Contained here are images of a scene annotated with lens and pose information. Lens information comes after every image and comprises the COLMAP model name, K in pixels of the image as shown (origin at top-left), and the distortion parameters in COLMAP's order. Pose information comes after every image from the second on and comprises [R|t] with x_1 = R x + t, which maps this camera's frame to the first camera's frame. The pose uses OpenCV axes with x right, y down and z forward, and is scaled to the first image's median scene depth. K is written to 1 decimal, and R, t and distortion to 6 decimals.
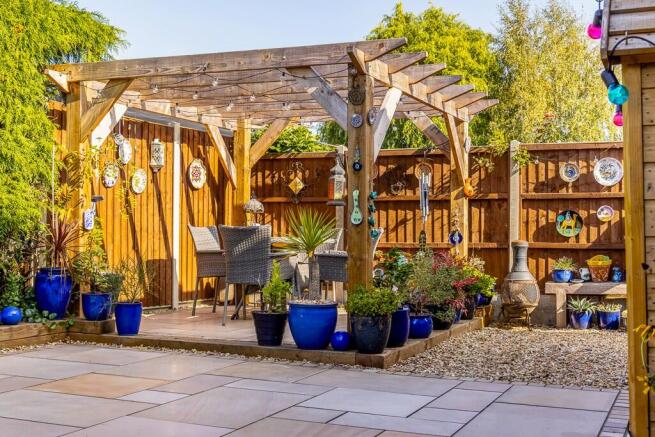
lens RADIAL K [[844.4, 0, 327.7], [0, 844.4, 218.3], [0, 0, 1]] dist [-0.042106, 0.000000]
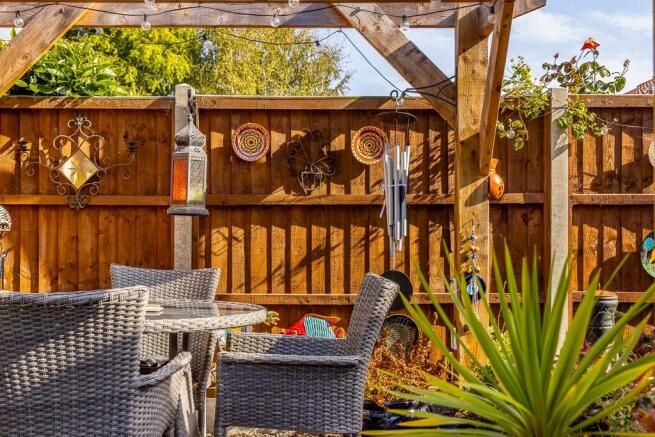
lens RADIAL K [[925.7, 0, 326.8], [0, 925.7, 220.6], [0, 0, 1]] dist [0.012134, 0.000000]
pose [[0.928989, 0.002999, 0.370095, -0.102247], [-0.002247, 0.999994, -0.002463, -0.011445], [-0.370100, 0.001456, 0.928991, 0.521731]]
